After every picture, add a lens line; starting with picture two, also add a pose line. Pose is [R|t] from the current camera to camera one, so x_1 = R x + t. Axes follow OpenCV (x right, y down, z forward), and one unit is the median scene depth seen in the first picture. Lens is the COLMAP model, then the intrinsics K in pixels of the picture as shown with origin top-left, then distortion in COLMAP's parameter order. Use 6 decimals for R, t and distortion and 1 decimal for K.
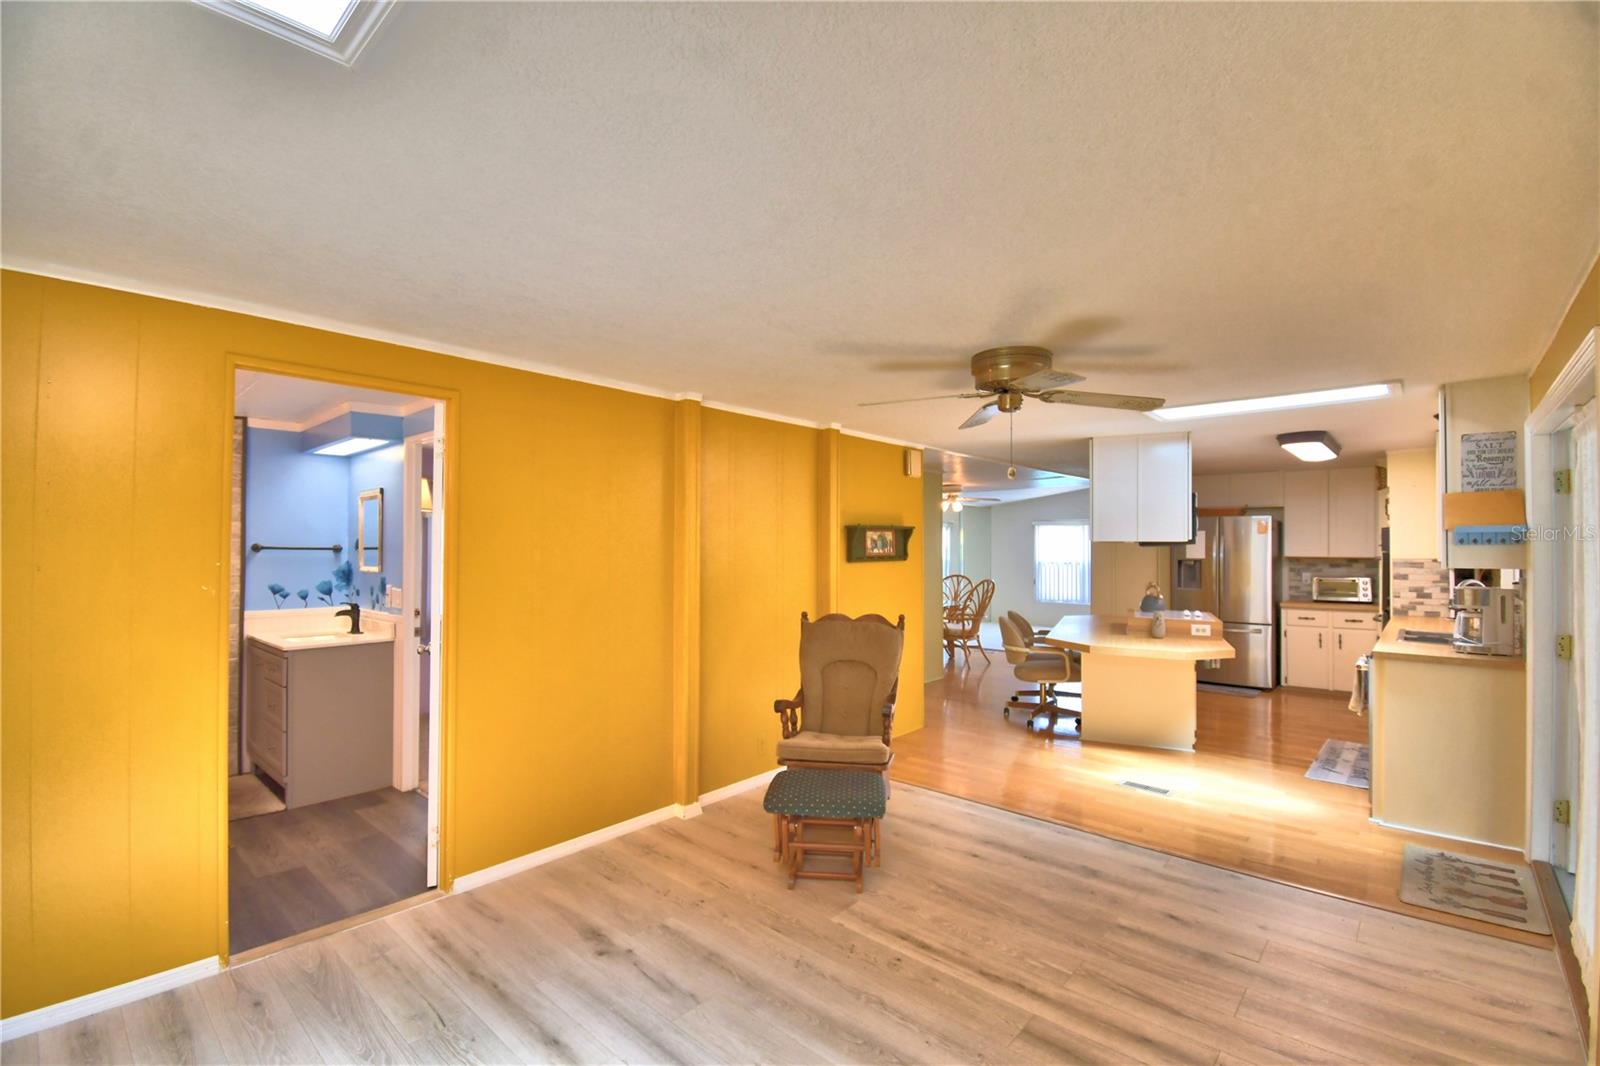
lens RADIAL K [[703.4, 0, 800.1], [0, 703.4, 535.9], [0, 0, 1]] dist [0.026390, -0.028050]
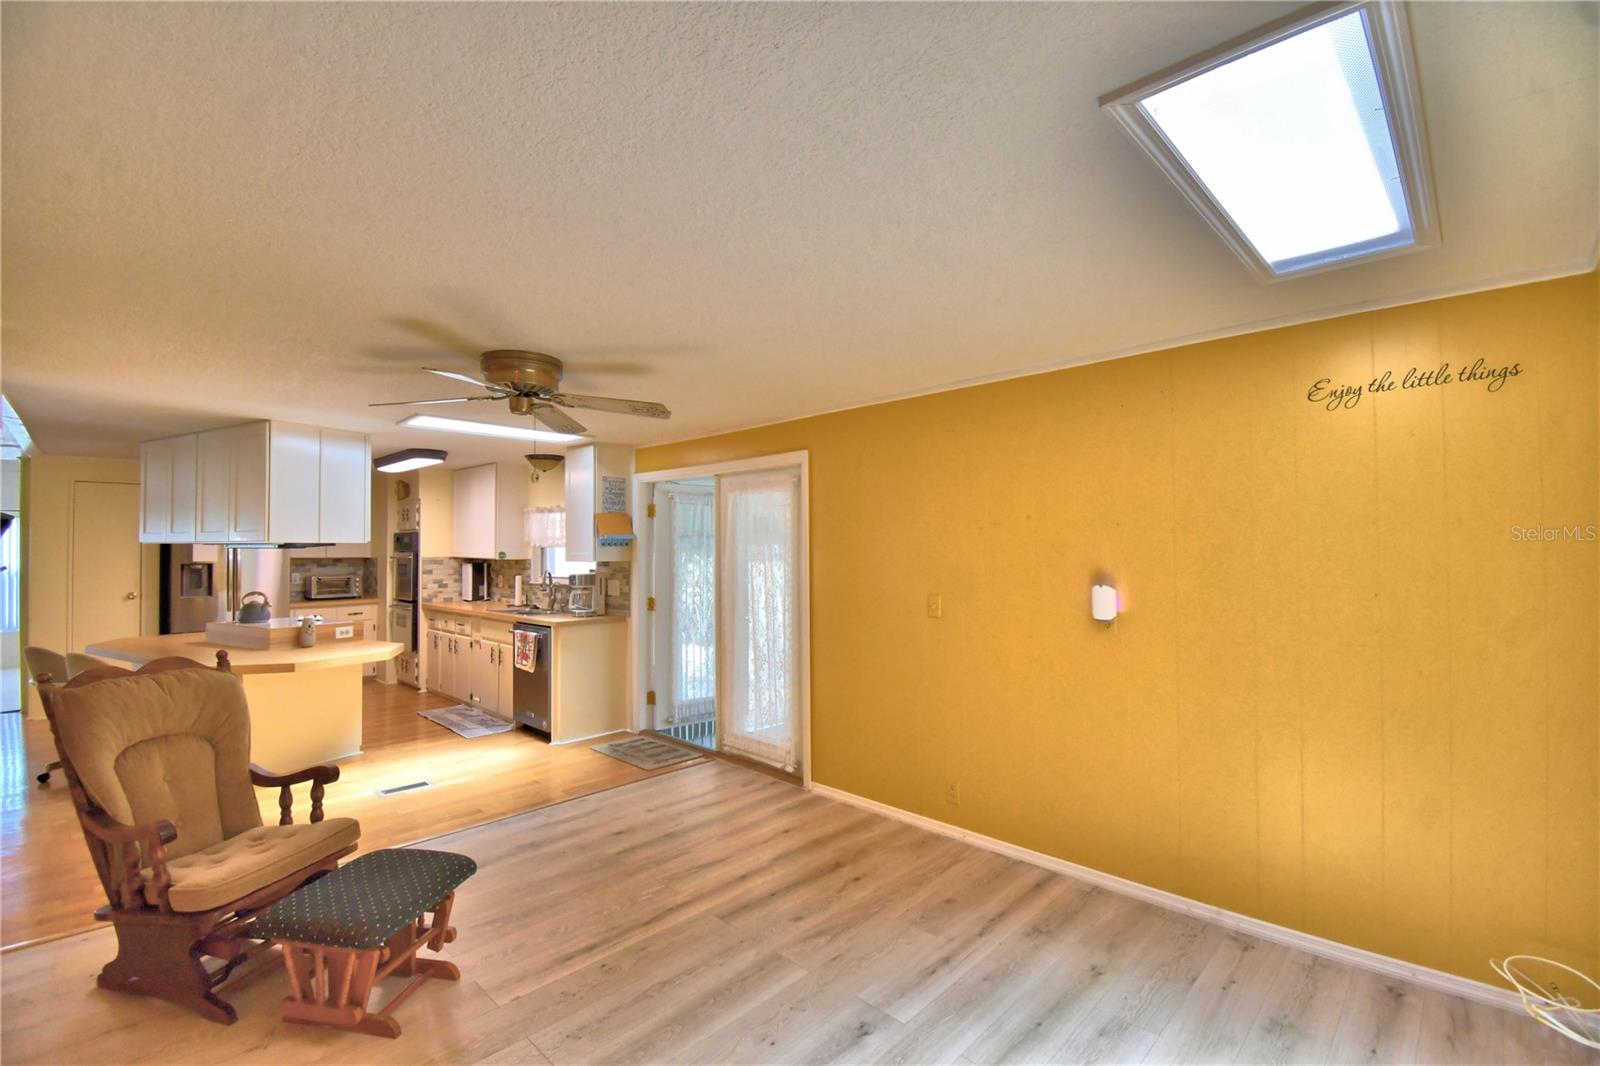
lens RADIAL K [[699.9, 0, 796.5], [0, 699.9, 539.1], [0, 0, 1]] dist [0.023913, -0.027920]
pose [[0.044757, 0.009039, 0.998957, -0.471906], [-0.012362, 0.999888, -0.008494, 0.003373], [-0.998921, -0.011969, 0.044864, 0.389837]]
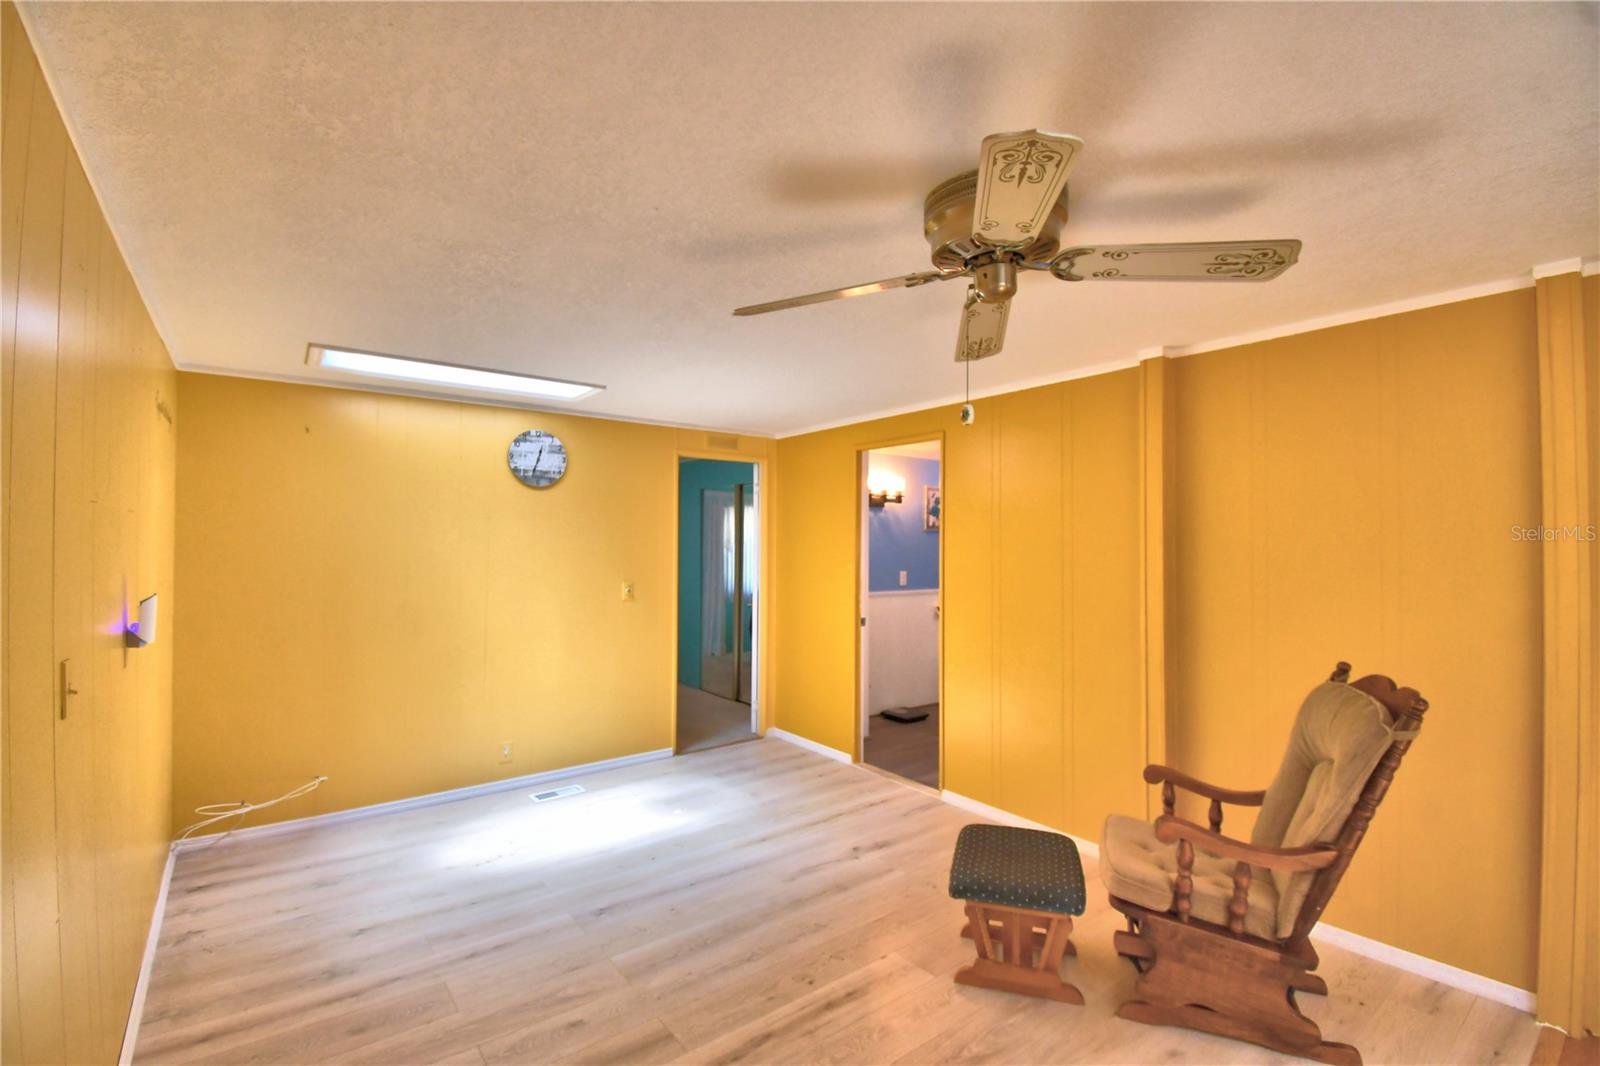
lens RADIAL K [[699.9, 0, 796.5], [0, 699.9, 539.1], [0, 0, 1]] dist [0.023913, -0.027920]
pose [[-0.188228, -0.011623, -0.982057, 0.600062], [0.013952, 0.999797, -0.014507, 0.012707], [0.982026, -0.016432, -0.188027, 0.656175]]
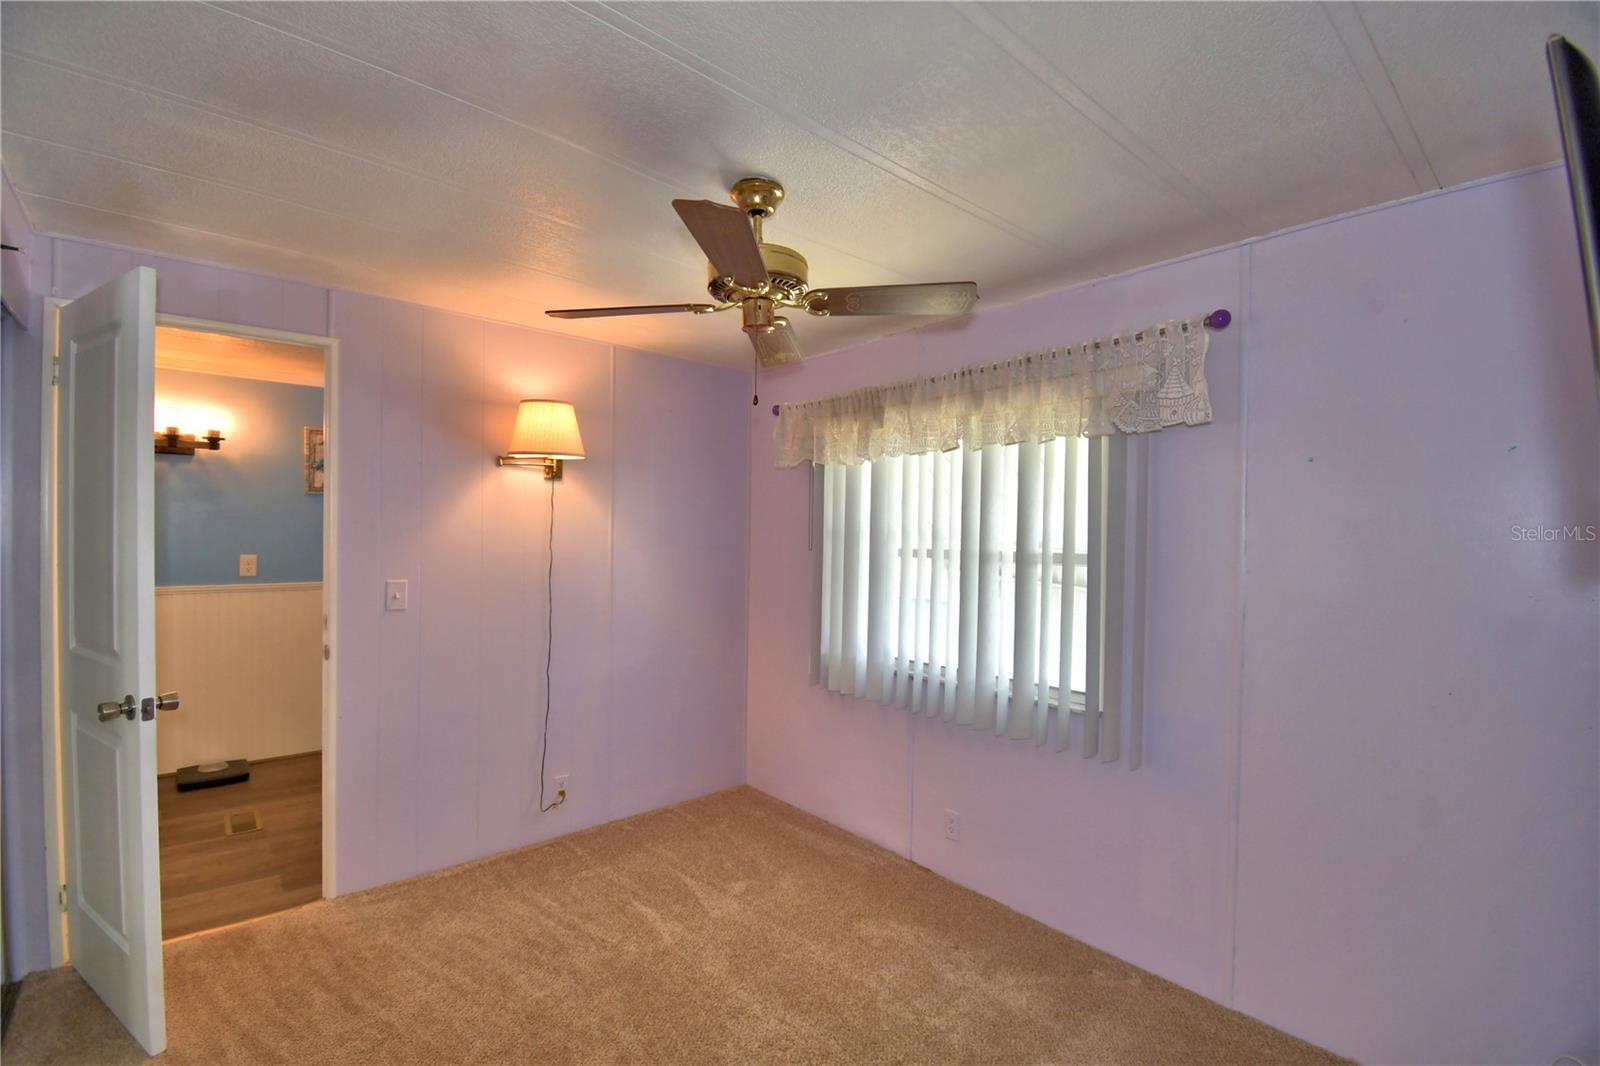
lens RADIAL K [[699.9, 0, 796.5], [0, 699.9, 539.1], [0, 0, 1]] dist [0.023913, -0.027920]
pose [[-0.123773, 0.012498, -0.992232, 0.018292], [0.002082, 0.999922, 0.012335, 0.029450], [0.992308, -0.000540, -0.123790, 1.421965]]
